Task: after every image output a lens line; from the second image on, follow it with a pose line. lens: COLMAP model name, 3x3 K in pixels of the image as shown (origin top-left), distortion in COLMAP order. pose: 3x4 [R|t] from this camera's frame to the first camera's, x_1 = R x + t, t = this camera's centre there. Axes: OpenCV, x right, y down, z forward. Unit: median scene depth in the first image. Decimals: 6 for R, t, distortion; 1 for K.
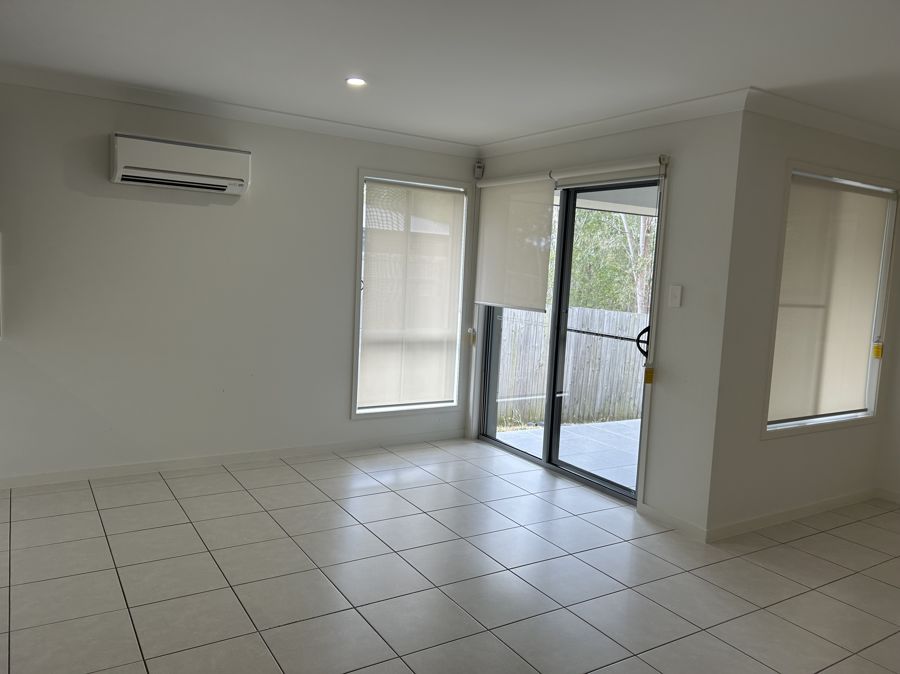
lens RADIAL K [[680.0, 0, 454.6], [0, 680.0, 336.8], [0, 0, 1]] dist [0.014508, -0.016529]
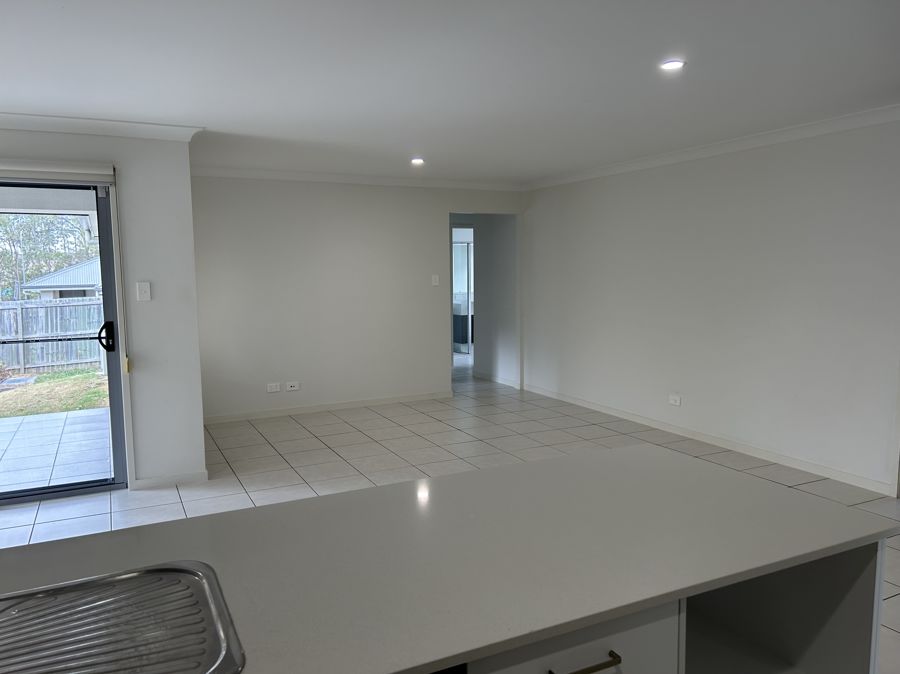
lens RADIAL K [[680.0, 0, 449.2], [0, 680.0, 338.1], [0, 0, 1]] dist [0.014508, -0.016529]
pose [[0.098529, -0.170579, 0.980405, -0.708382], [0.120666, 0.979978, 0.158378, -0.095320], [-0.987791, 0.102697, 0.117139, 0.346190]]
